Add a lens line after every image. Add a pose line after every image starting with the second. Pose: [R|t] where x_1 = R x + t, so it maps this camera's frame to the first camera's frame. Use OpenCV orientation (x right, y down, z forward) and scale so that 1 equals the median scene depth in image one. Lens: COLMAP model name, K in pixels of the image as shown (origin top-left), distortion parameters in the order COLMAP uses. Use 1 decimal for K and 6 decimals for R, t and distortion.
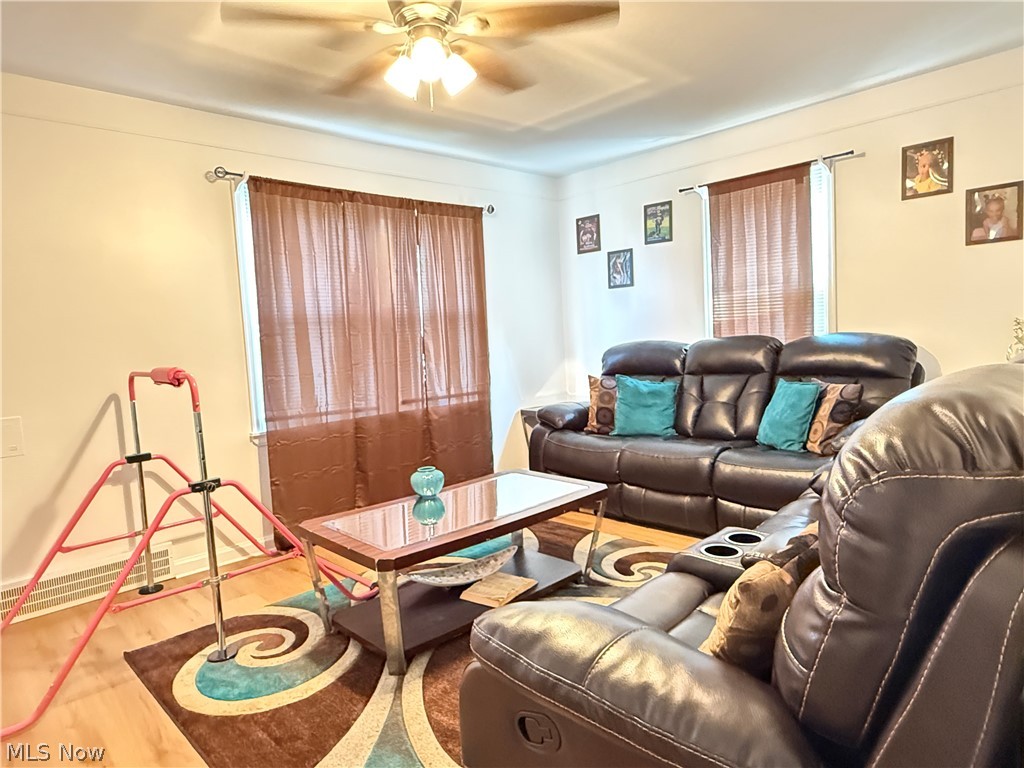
lens RADIAL K [[621.3, 0, 515.7], [0, 621.3, 385.3], [0, 0, 1]] dist [-0.031532, -0.000660]
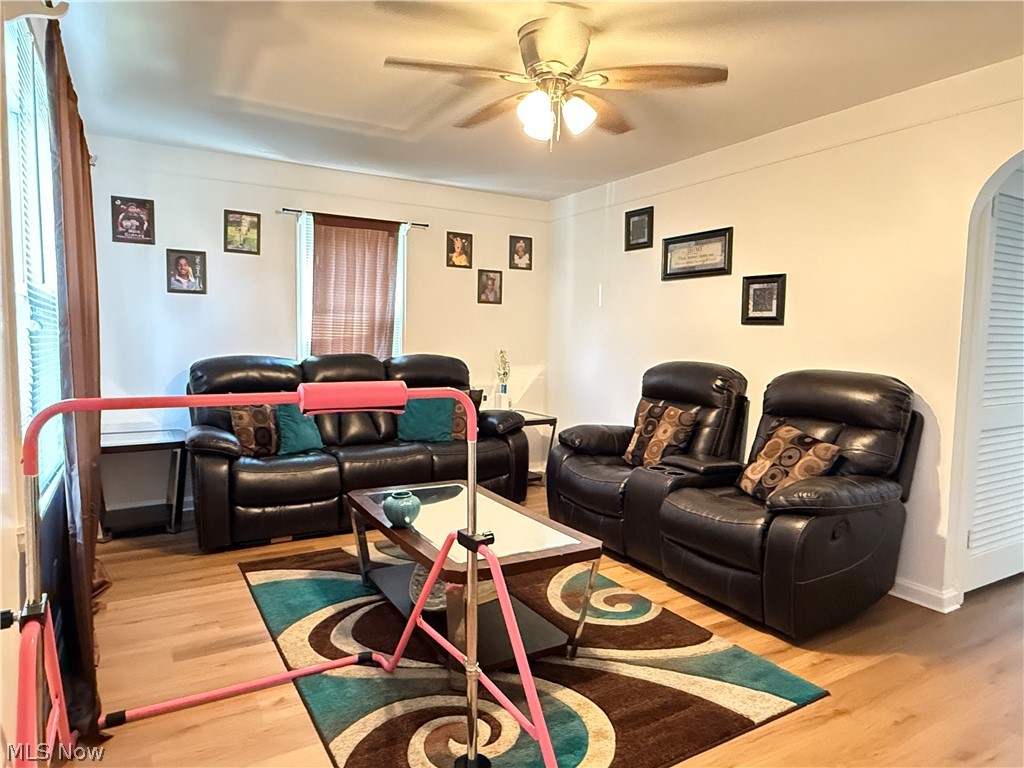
lens RADIAL K [[621.3, 0, 515.4], [0, 621.3, 383.3], [0, 0, 1]] dist [-0.031532, -0.000660]
pose [[0.216466, -0.014172, 0.976187, -0.693387], [0.051156, 0.998686, 0.003155, -0.013549], [-0.974949, 0.049254, 0.216906, 0.450349]]
